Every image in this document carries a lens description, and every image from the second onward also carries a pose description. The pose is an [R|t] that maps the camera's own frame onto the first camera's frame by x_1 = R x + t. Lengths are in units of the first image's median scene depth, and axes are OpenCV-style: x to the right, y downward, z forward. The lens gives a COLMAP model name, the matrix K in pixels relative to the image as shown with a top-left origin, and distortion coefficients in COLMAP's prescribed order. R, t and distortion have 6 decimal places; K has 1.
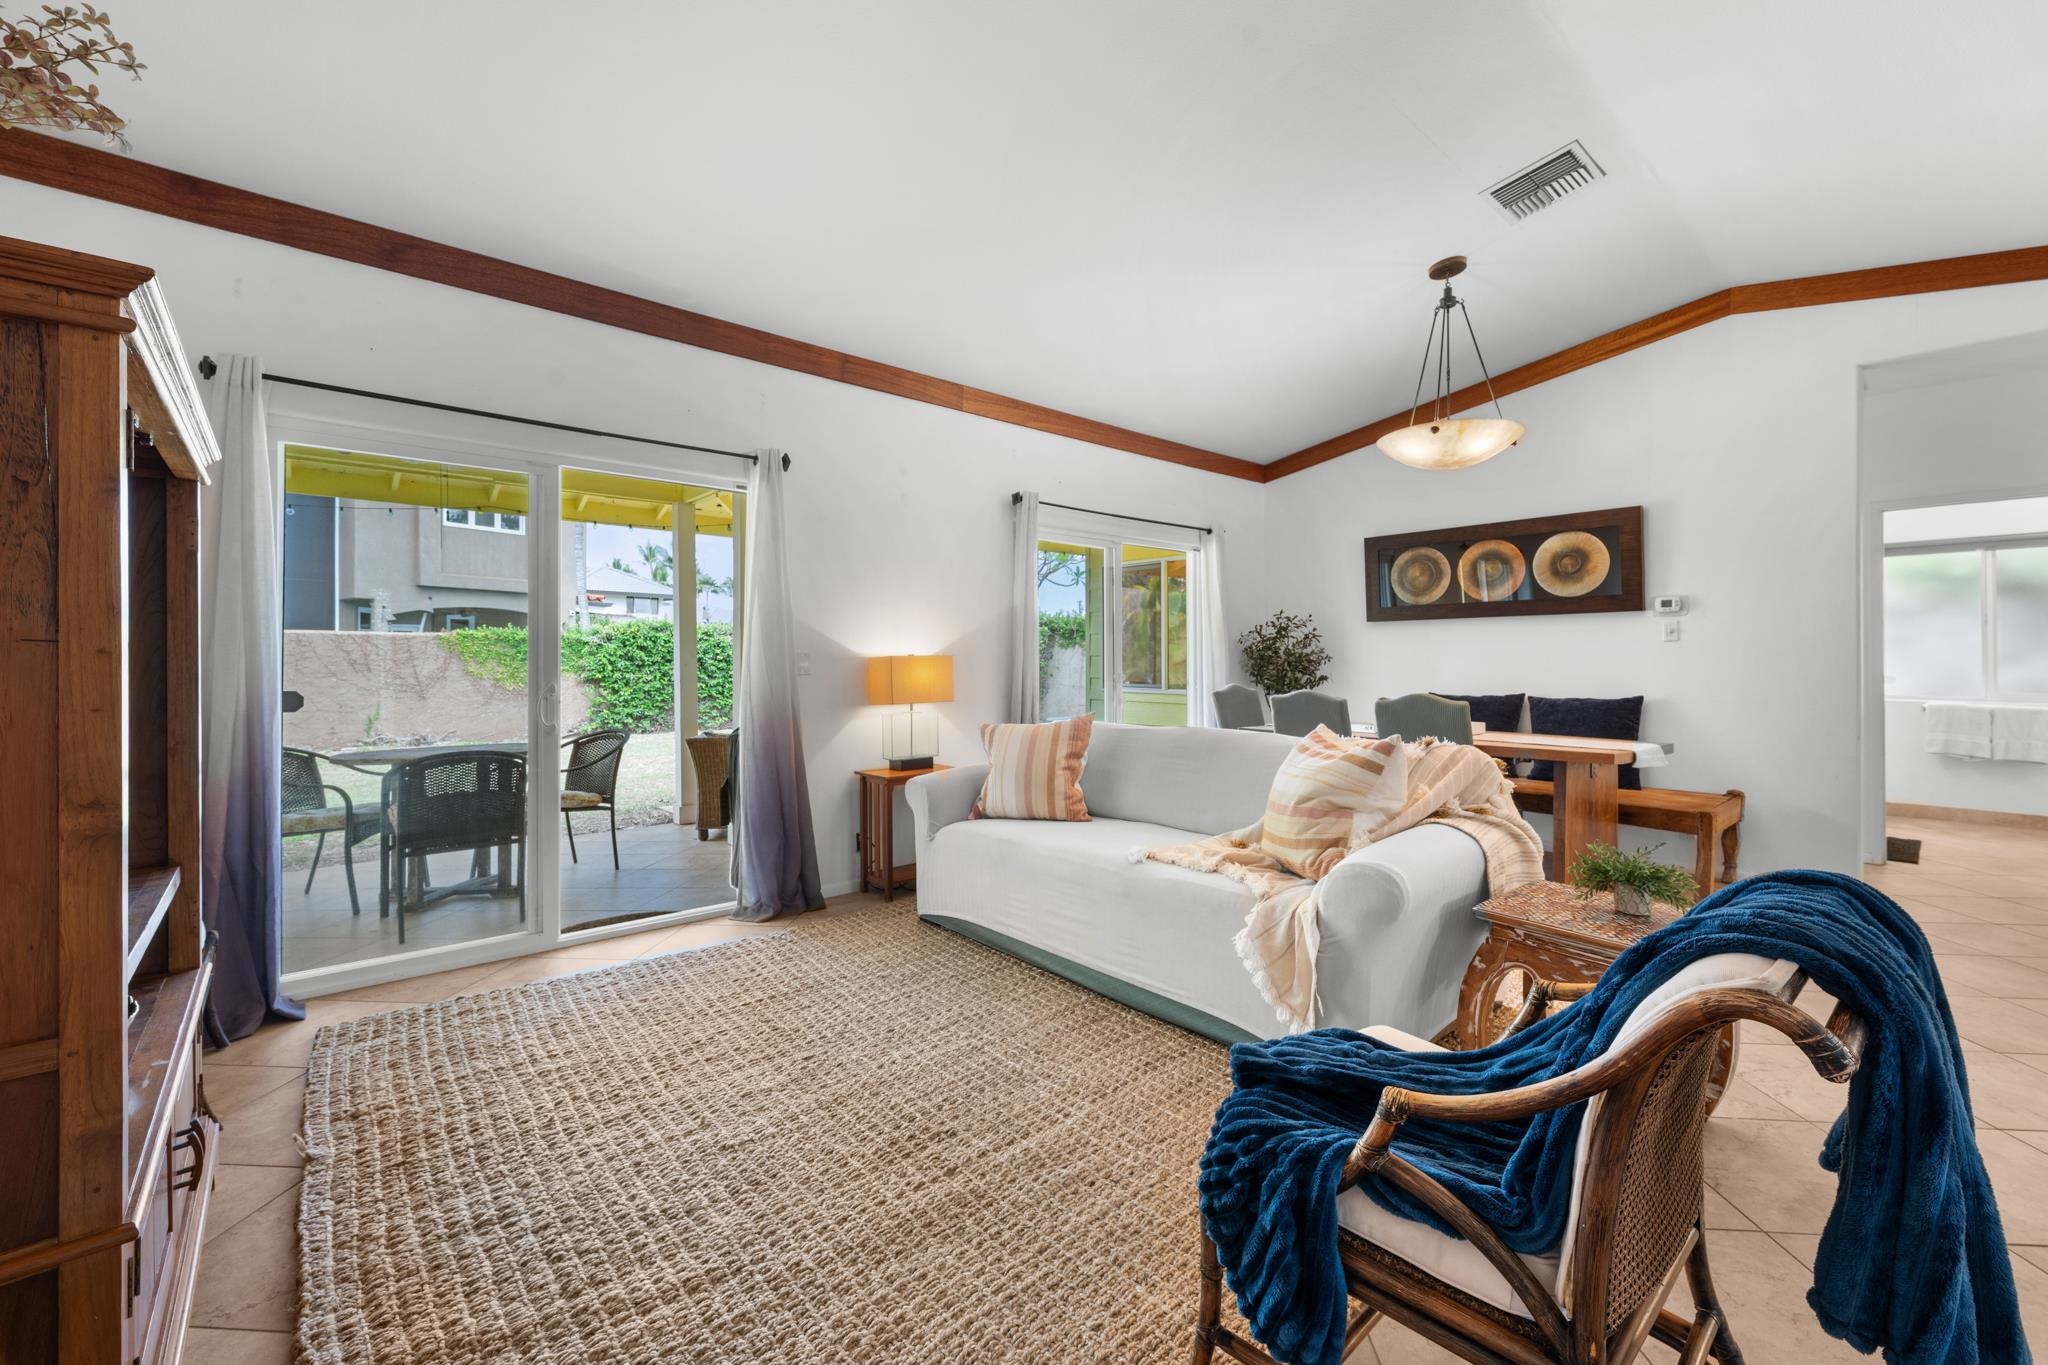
lens RADIAL K [[834.3, 0, 1040.1], [0, 834.3, 650.1], [0, 0, 1]] dist [-0.000368, -0.000508]
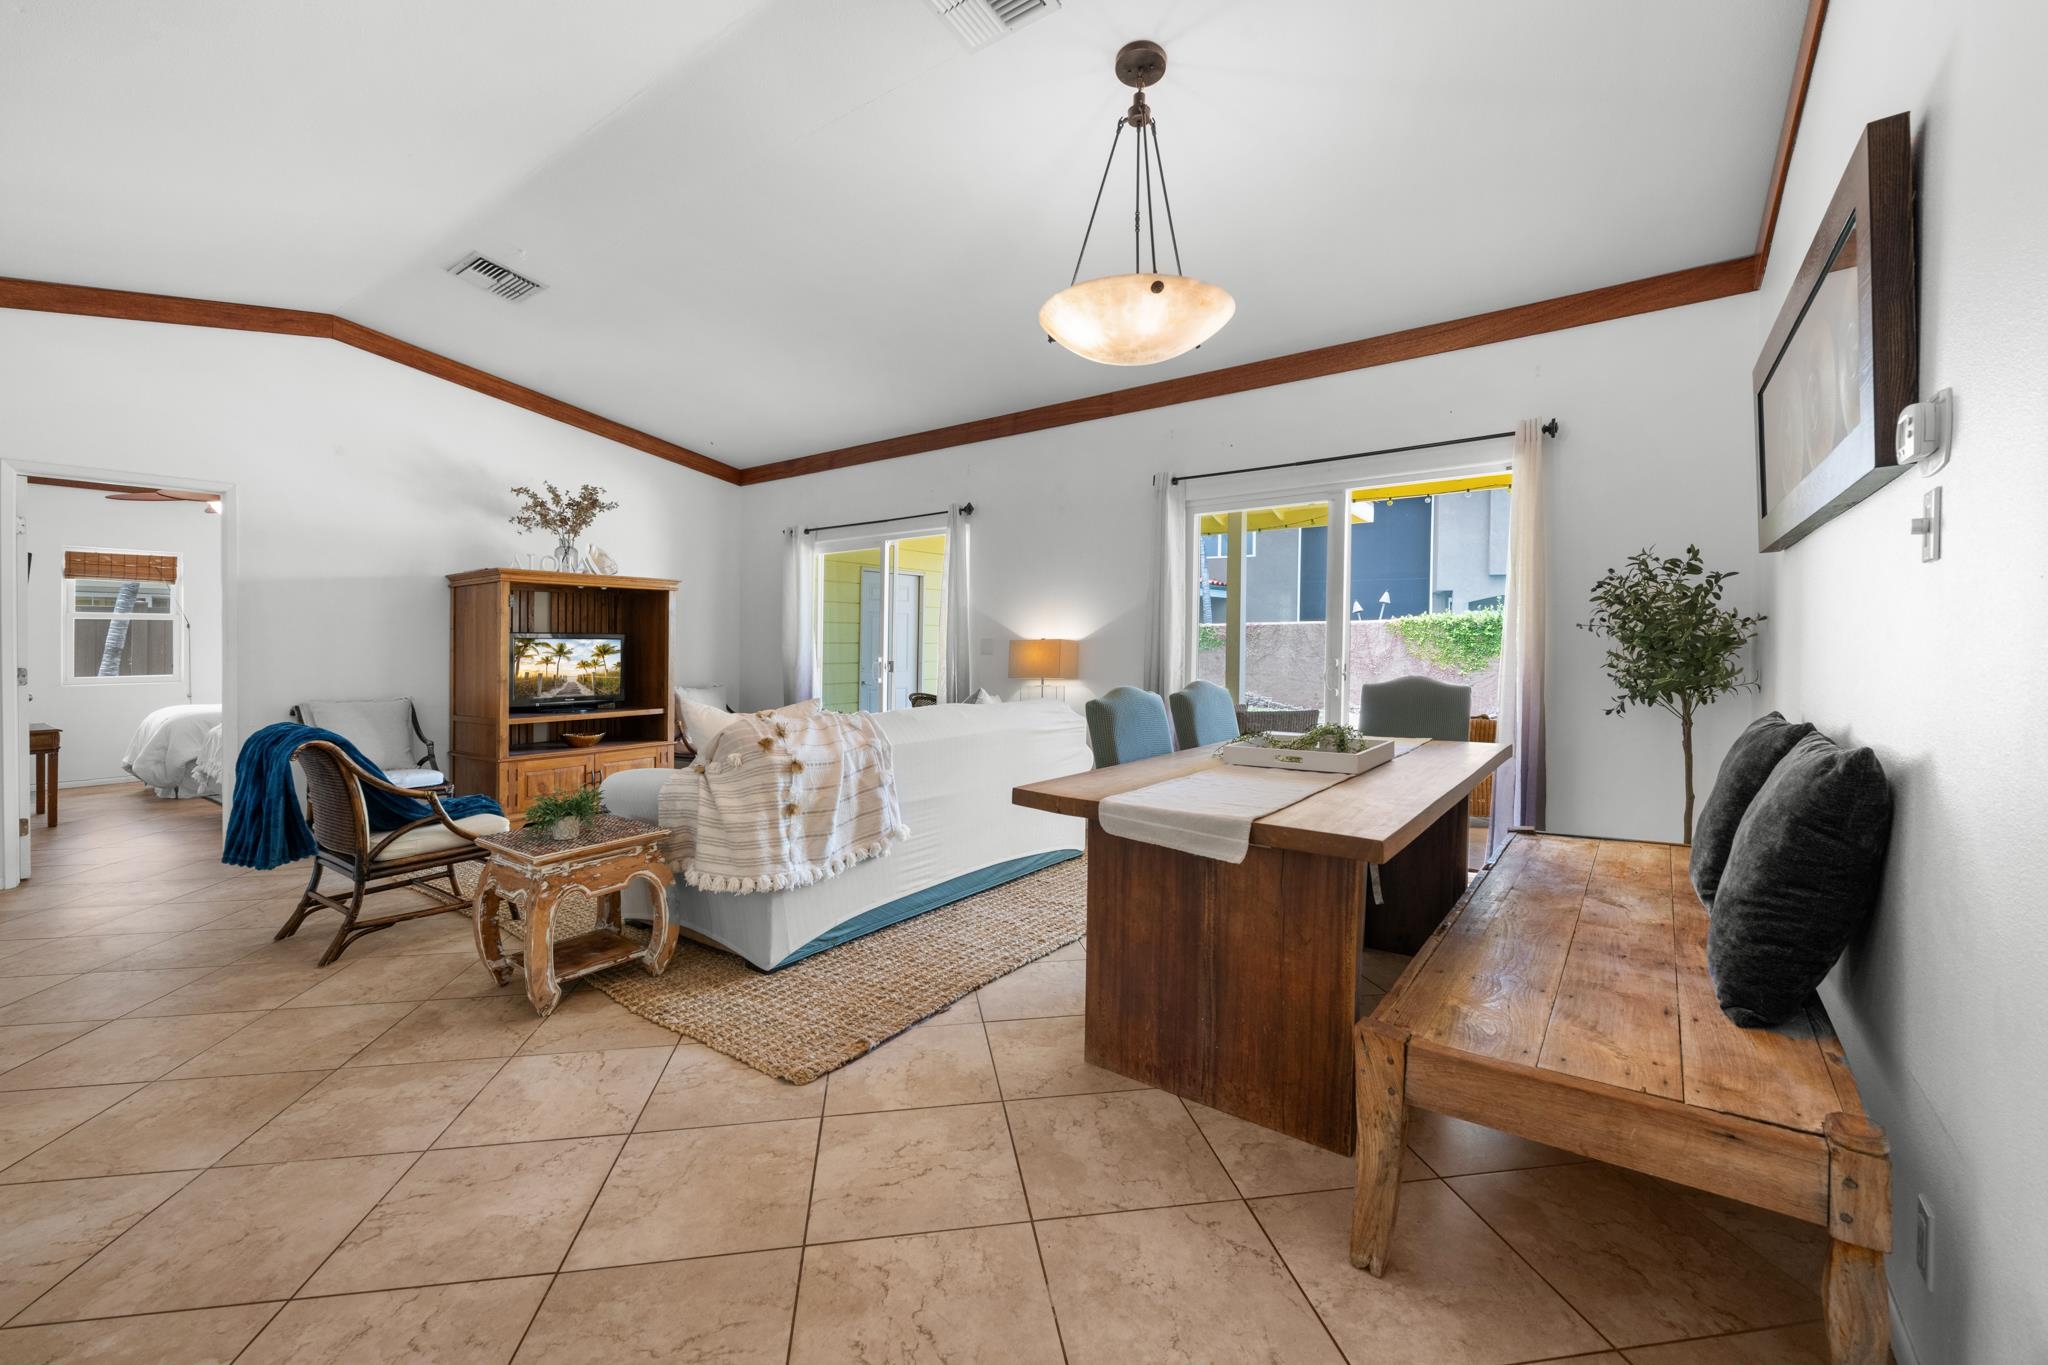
lens RADIAL K [[839.1, 0, 998.8], [0, 839.1, 650.8], [0, 0, 1]] dist [-0.000392, 0.000078]
pose [[0.200806, 0.003158, -0.979626, 0.973667], [0.018540, 0.999803, 0.007024, 0.011515], [0.979456, -0.019573, 0.200708, 0.640118]]
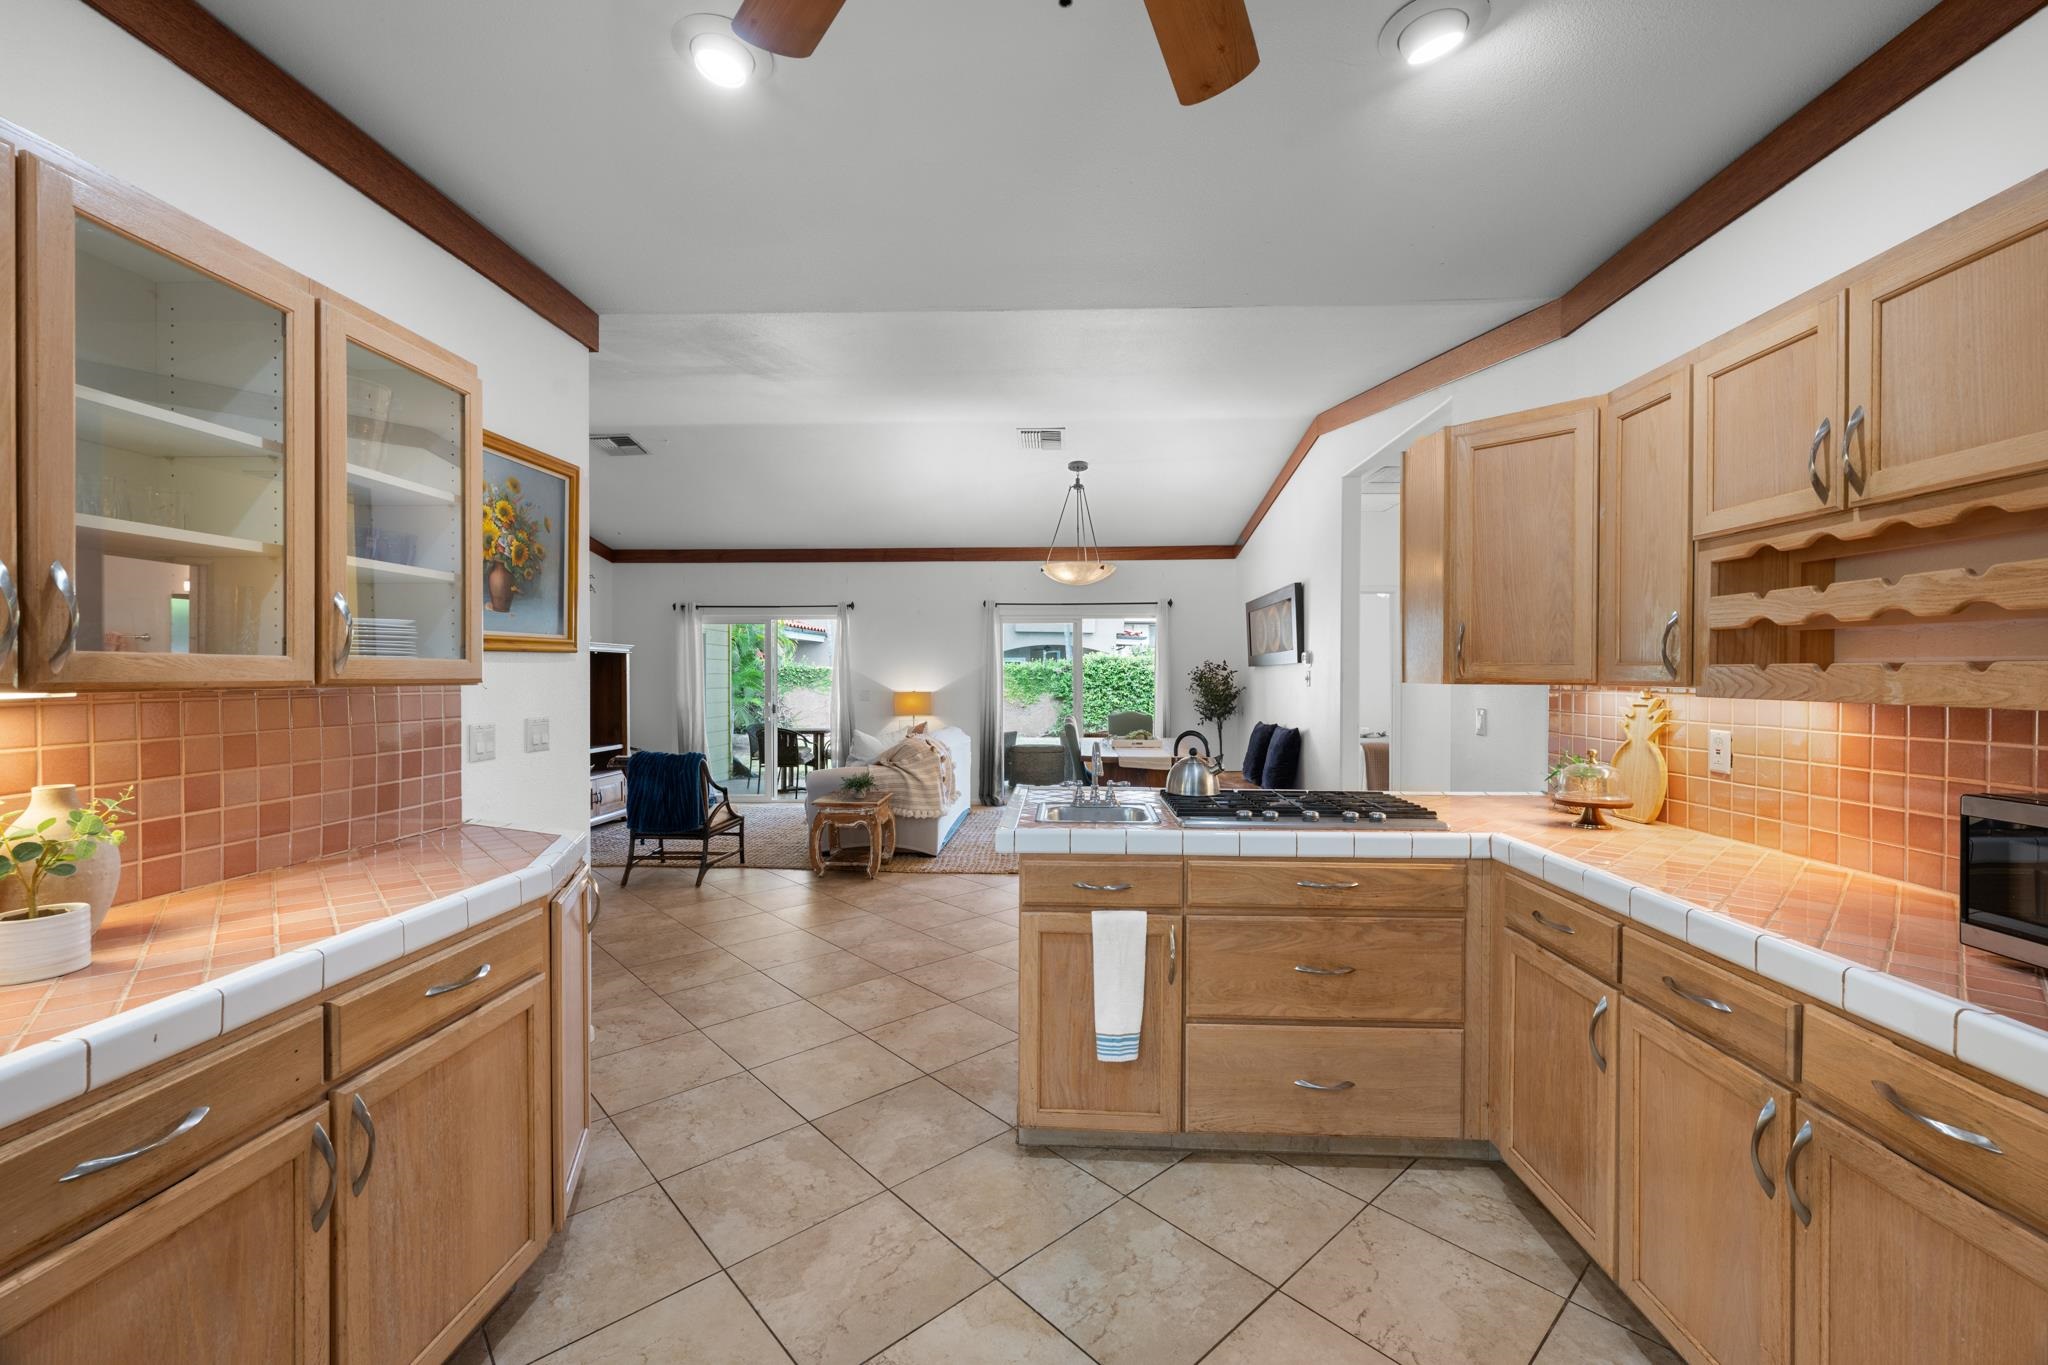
lens RADIAL K [[830.1, 0, 1025.8], [0, 830.1, 668.6], [0, 0, 1]] dist [0.000838, -0.000075]
pose [[0.721068, -0.007842, -0.692819, 1.347009], [0.009505, 0.999954, -0.001426, -0.042428], [0.692799, -0.005557, 0.721110, -0.252746]]
